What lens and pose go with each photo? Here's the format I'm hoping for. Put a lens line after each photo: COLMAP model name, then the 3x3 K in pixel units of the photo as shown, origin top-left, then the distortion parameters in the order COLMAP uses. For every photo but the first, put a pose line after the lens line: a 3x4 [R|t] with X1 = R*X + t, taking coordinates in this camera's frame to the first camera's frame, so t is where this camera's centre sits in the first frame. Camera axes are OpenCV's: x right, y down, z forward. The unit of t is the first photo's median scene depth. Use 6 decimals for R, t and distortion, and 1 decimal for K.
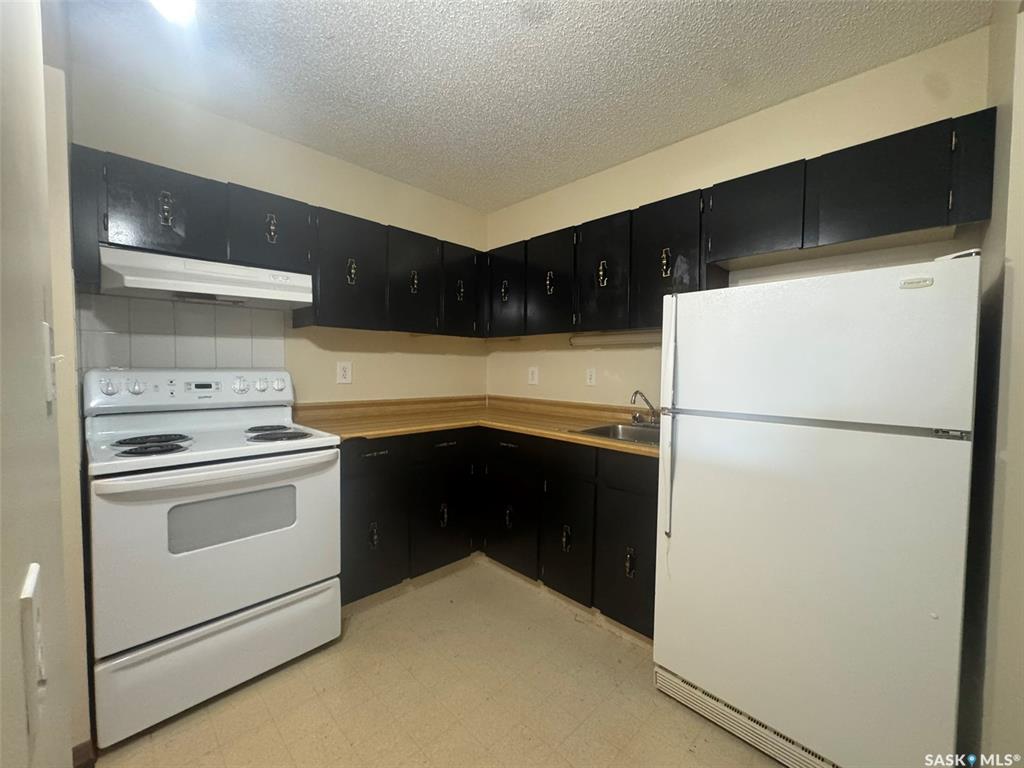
lens RADIAL K [[414.0, 0, 512.0], [0, 414.0, 384.0], [0, 0, 1]] dist [0.000637, 0.000227]
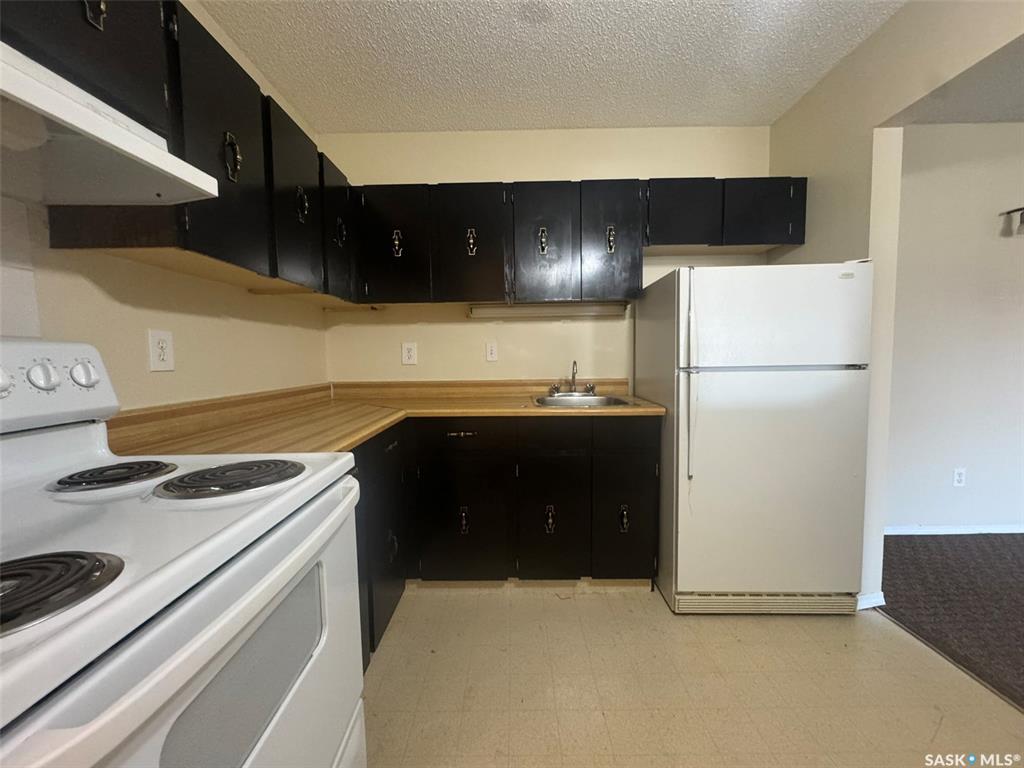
lens RADIAL K [[414.0, 0, 512.0], [0, 414.0, 384.0], [0, 0, 1]] dist [0.000637, 0.000227]
pose [[0.709585, -0.073004, 0.700828, -0.500954], [0.053122, 0.997330, 0.050104, 0.013107], [-0.702615, 0.001677, 0.711568, 0.345432]]
